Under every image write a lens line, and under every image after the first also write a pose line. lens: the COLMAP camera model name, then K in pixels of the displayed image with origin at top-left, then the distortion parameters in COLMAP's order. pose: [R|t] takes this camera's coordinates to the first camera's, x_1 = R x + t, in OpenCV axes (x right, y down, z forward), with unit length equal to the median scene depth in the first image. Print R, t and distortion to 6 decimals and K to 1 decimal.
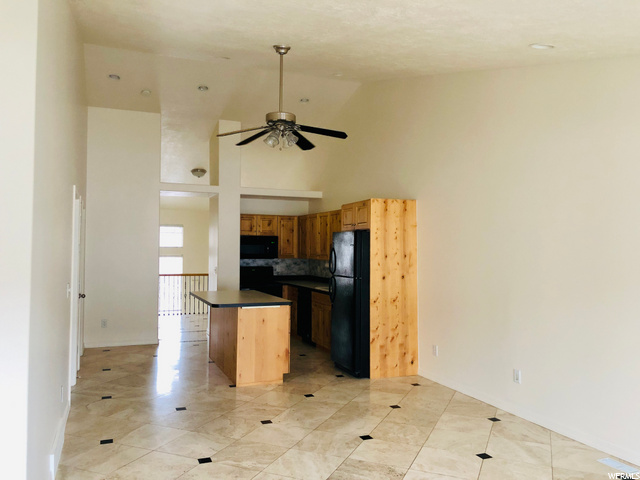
lens RADIAL K [[522.6, 0, 320.0], [0, 522.6, 240.0], [0, 0, 1]] dist [0.075004, -0.183969]
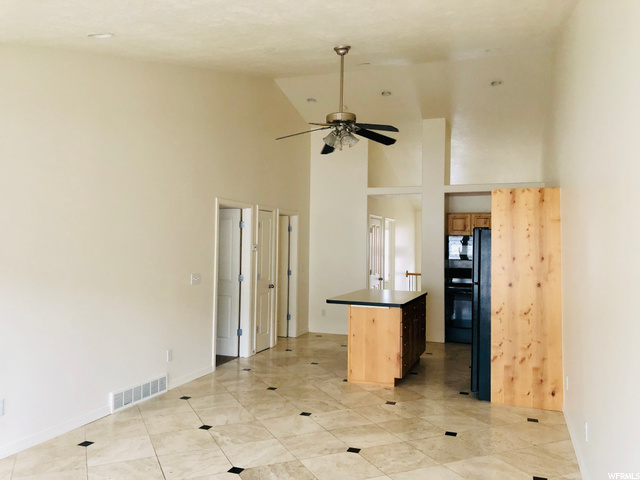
lens RADIAL K [[522.6, 0, 320.0], [0, 522.6, 240.0], [0, 0, 1]] dist [0.075004, -0.183969]
pose [[0.735505, -0.006555, -0.677488, 0.462846], [0.005085, 0.999978, -0.004154, 0.003891], [0.677500, -0.000390, 0.735522, 0.185654]]
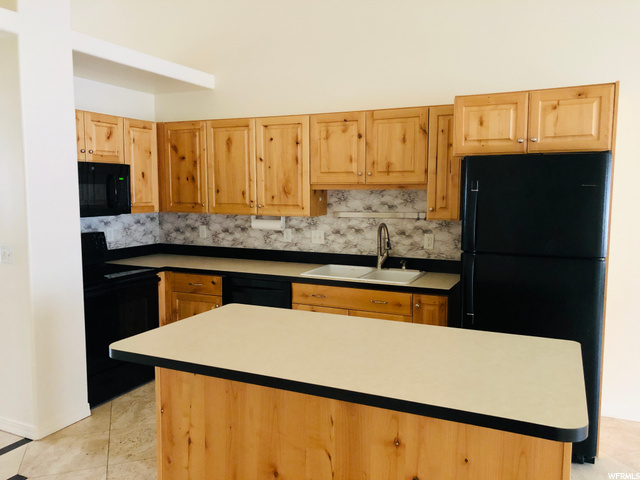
lens RADIAL K [[522.6, 0, 320.0], [0, 522.6, 240.0], [0, 0, 1]] dist [0.075004, -0.183969]
pose [[0.734487, -0.073014, 0.674684, -0.400035], [-0.005679, 0.993499, 0.113698, 0.007095], [-0.678599, -0.087342, 0.729297, 0.820058]]
